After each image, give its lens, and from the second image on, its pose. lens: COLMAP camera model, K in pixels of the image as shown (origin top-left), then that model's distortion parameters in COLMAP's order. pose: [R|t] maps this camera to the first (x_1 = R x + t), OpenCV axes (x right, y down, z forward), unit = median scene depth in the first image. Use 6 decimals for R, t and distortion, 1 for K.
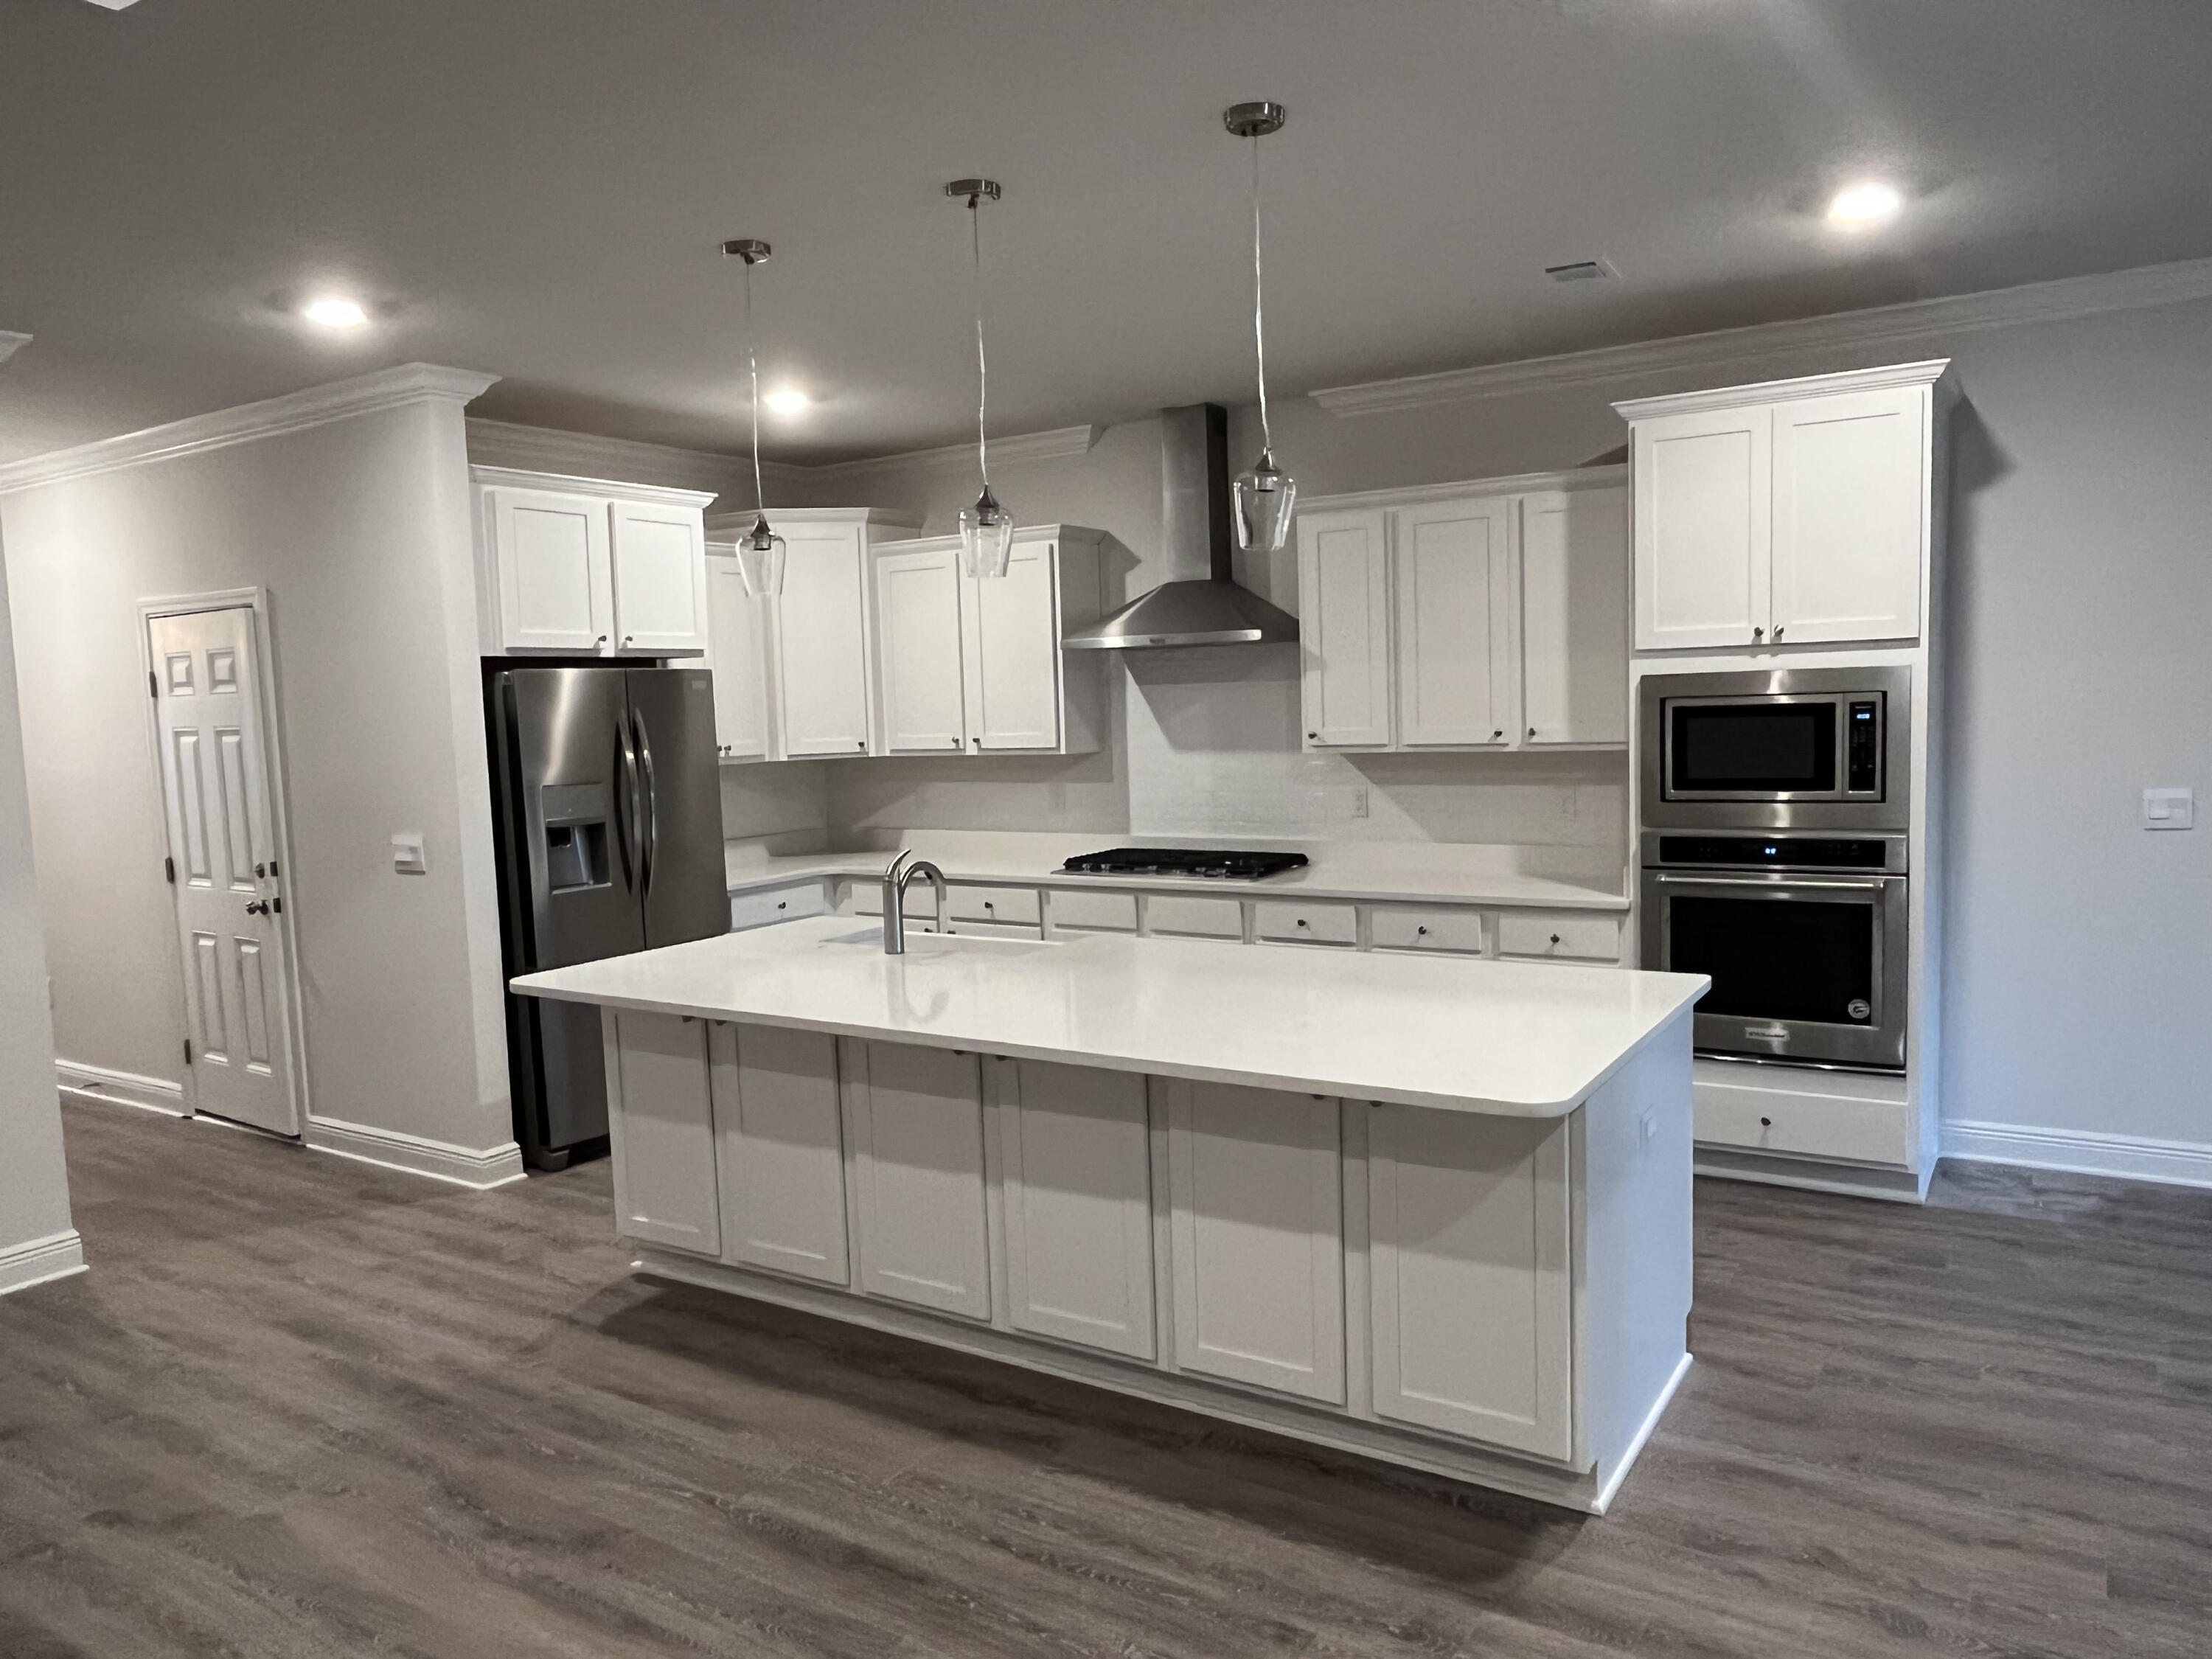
lens RADIAL K [[1519.9, 0, 1097.7], [0, 1519.9, 831.1], [0, 0, 1]] dist [-0.004644, -0.007760]
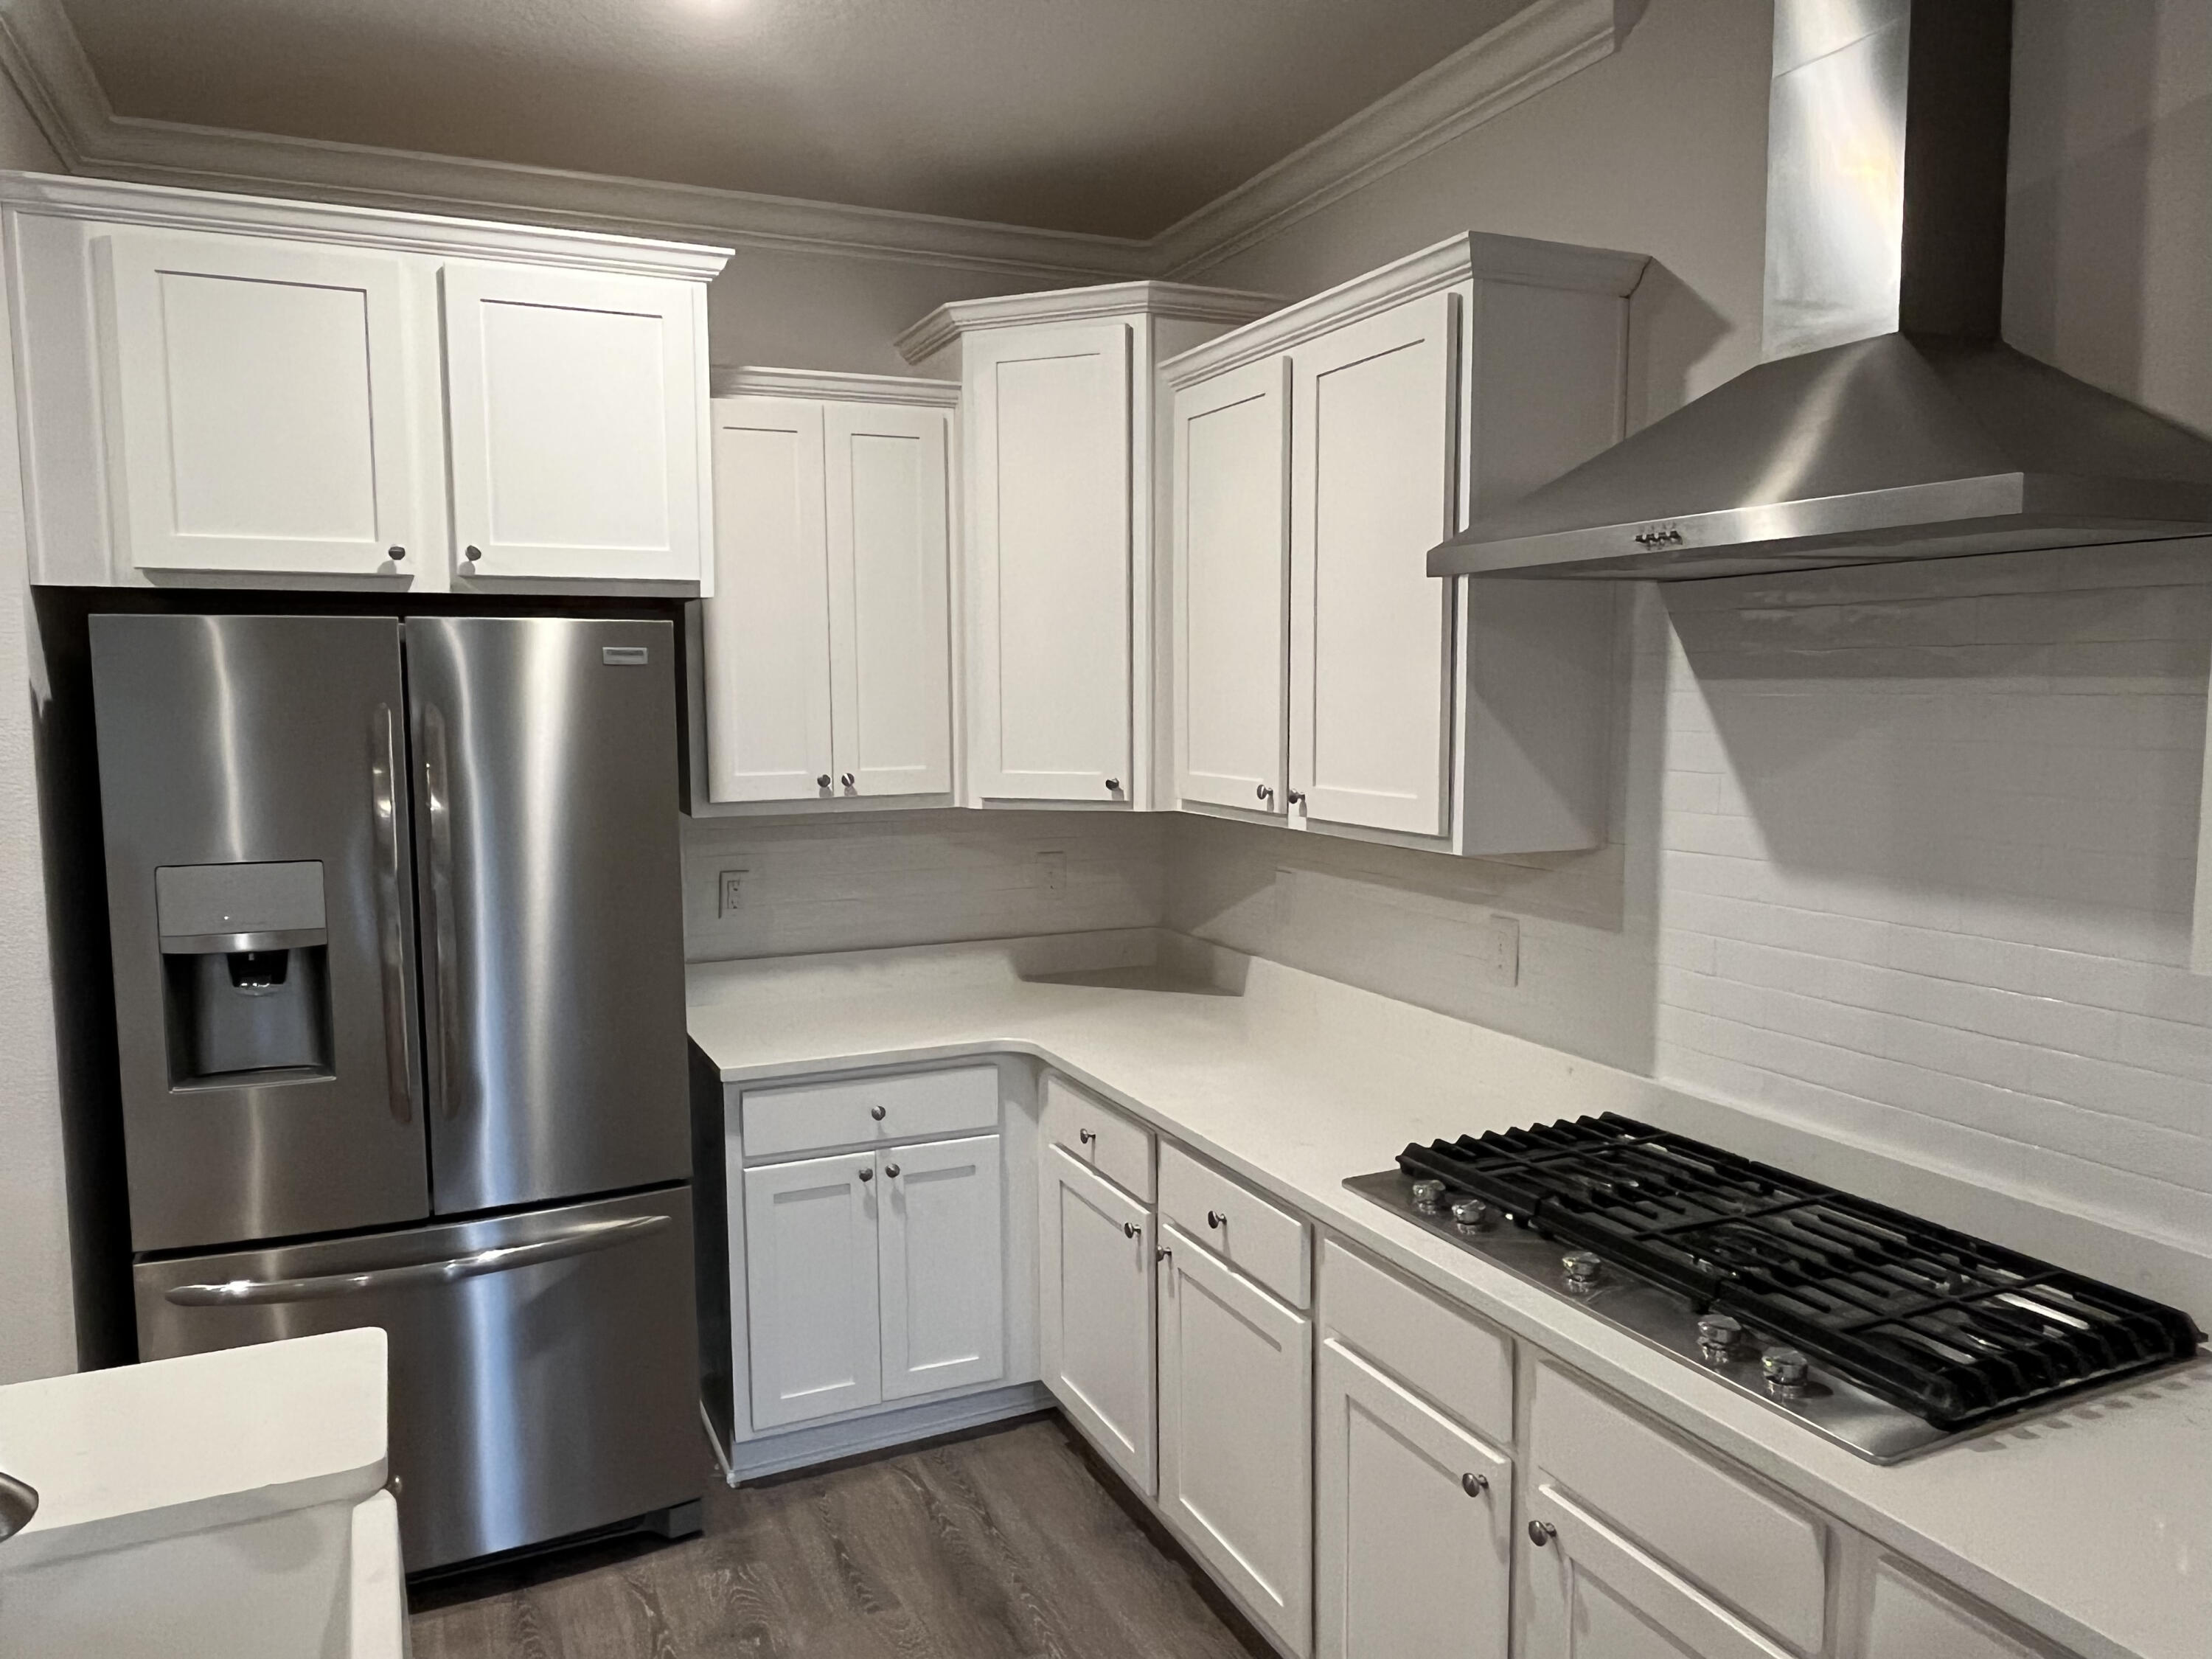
lens RADIAL K [[1519.9, 0, 1098.6], [0, 1519.9, 833.2], [0, 0, 1]] dist [-0.004644, -0.007760]
pose [[0.838286, 0.081273, -0.539139, 0.115393], [-0.070193, 0.996686, 0.041106, -0.071039], [0.540694, 0.003385, 0.841213, 0.687147]]
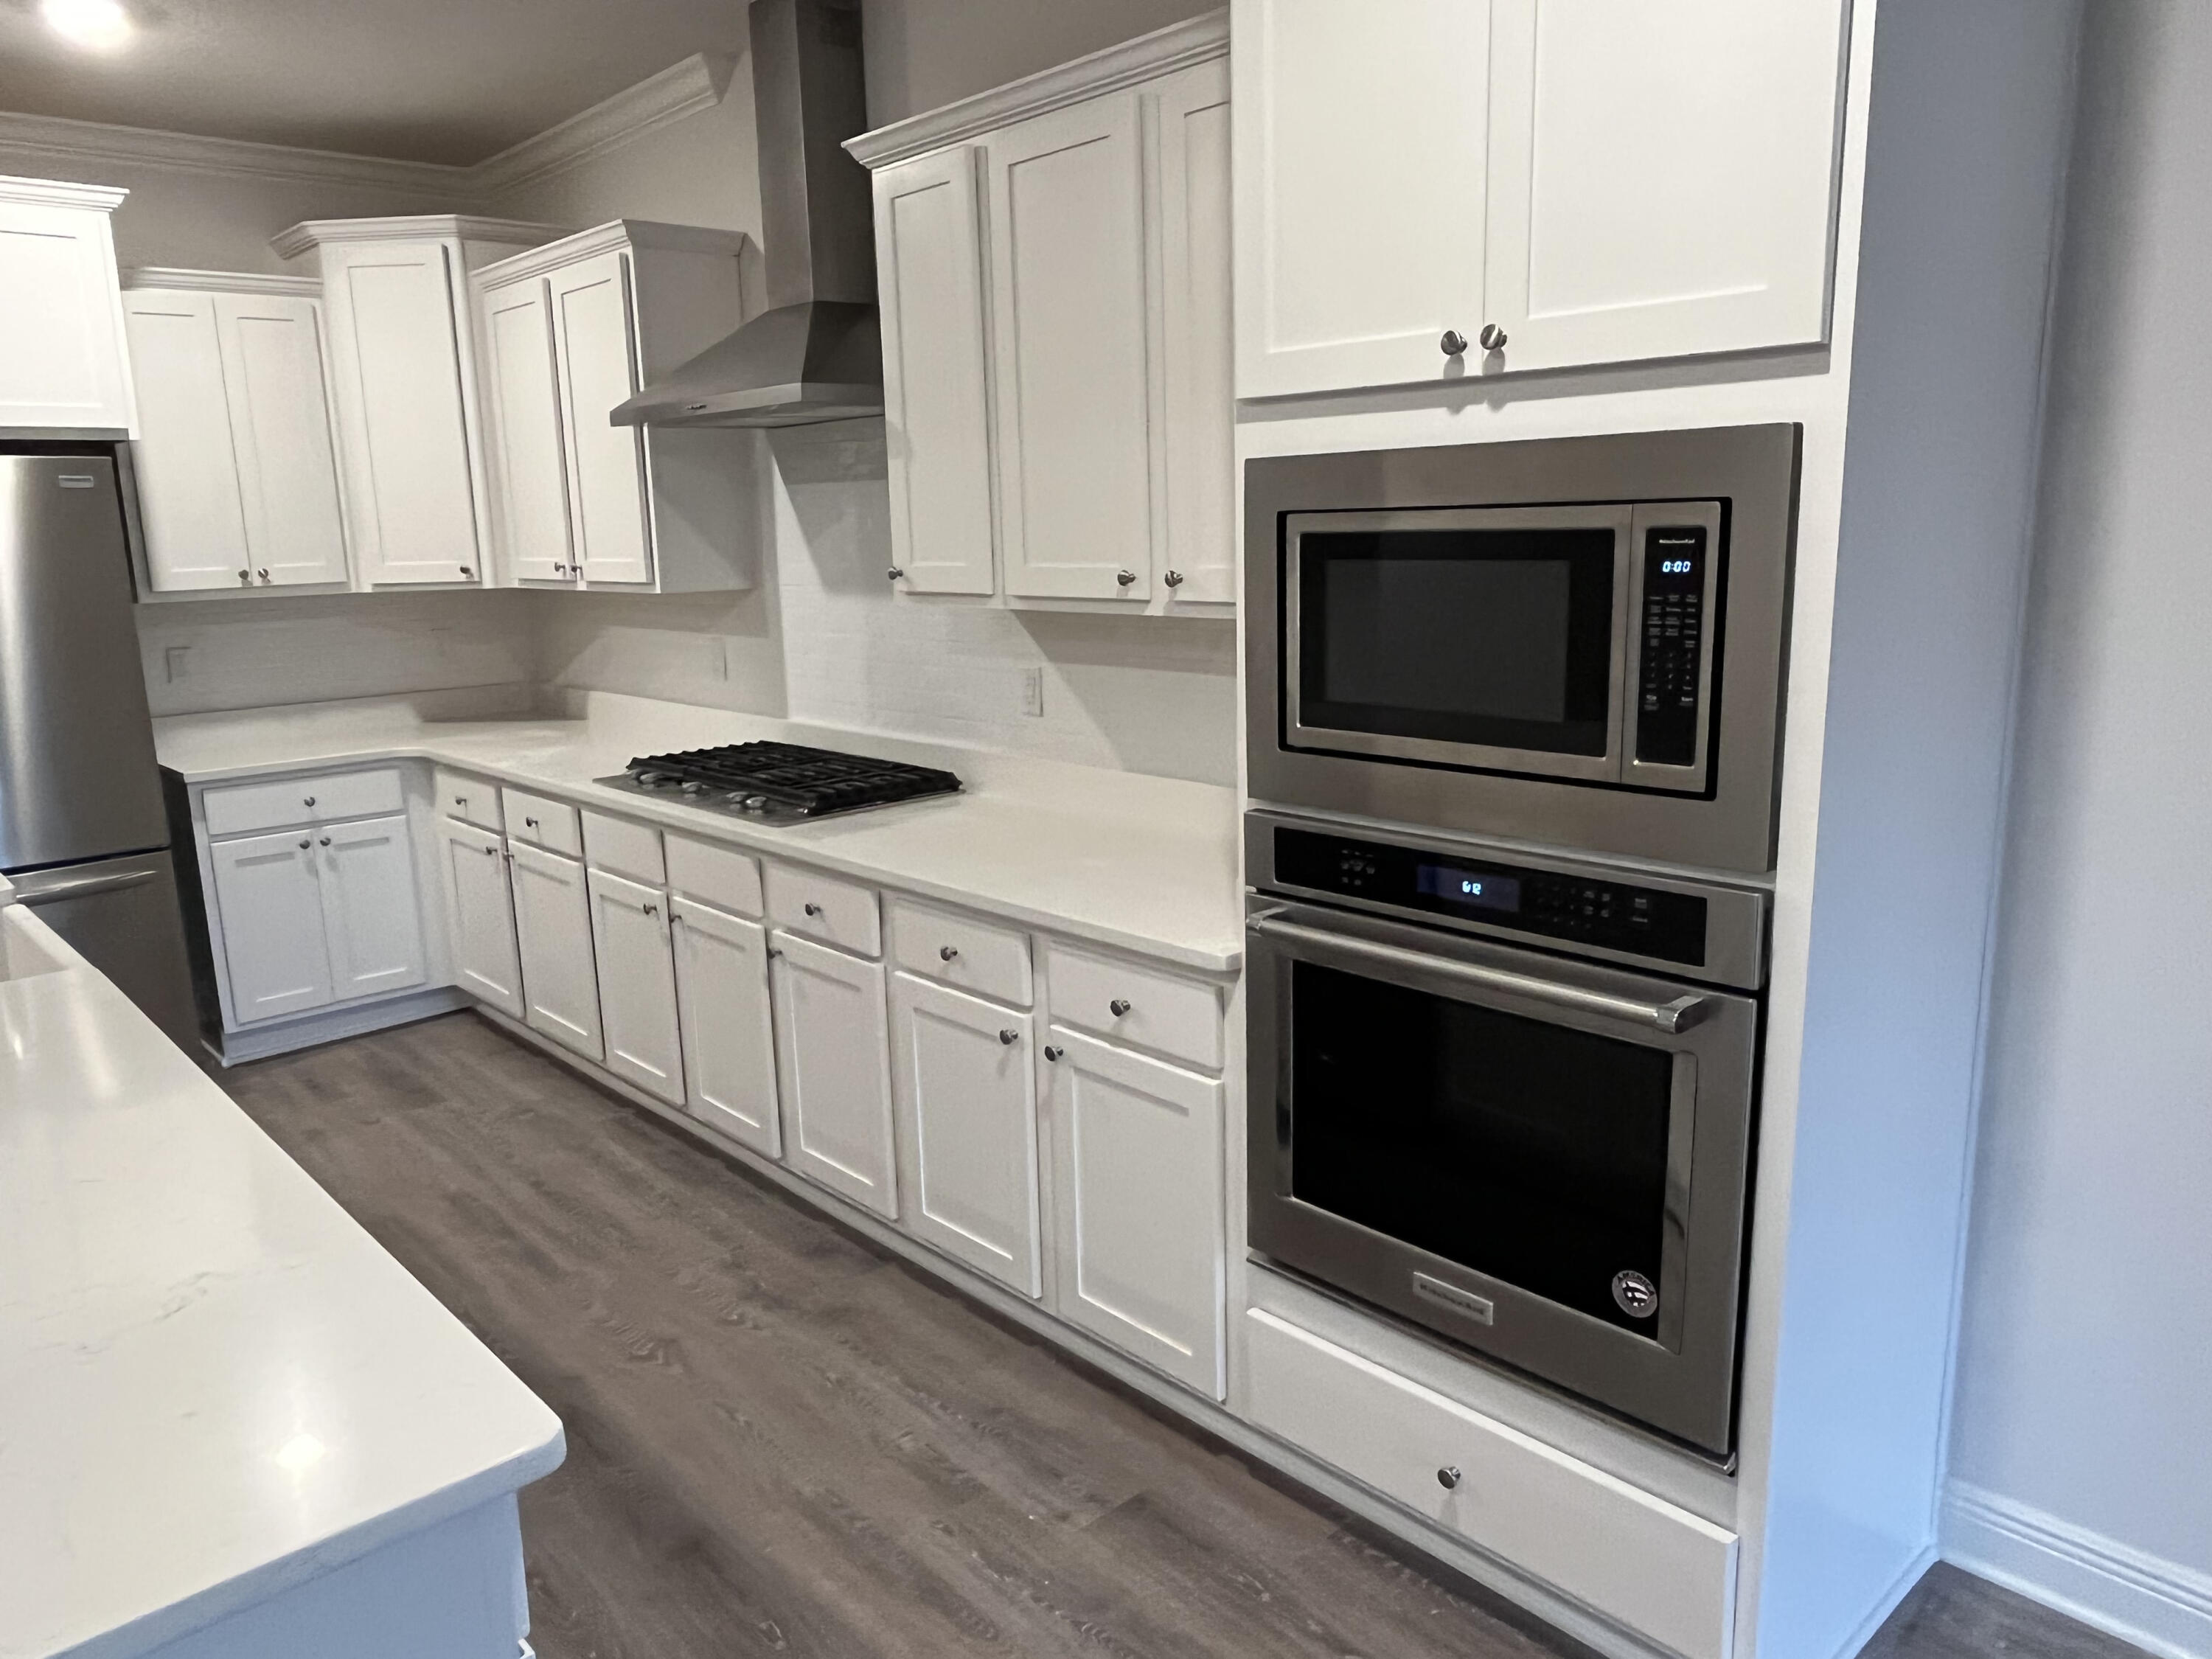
lens RADIAL K [[1519.9, 0, 1101.2], [0, 1519.9, 835.7], [0, 0, 1]] dist [-0.004644, -0.007760]
pose [[0.966619, 0.061581, -0.248706, 0.353347], [-0.029574, 0.991015, 0.130436, -0.041497], [0.254504, -0.118727, 0.959756, 0.453724]]
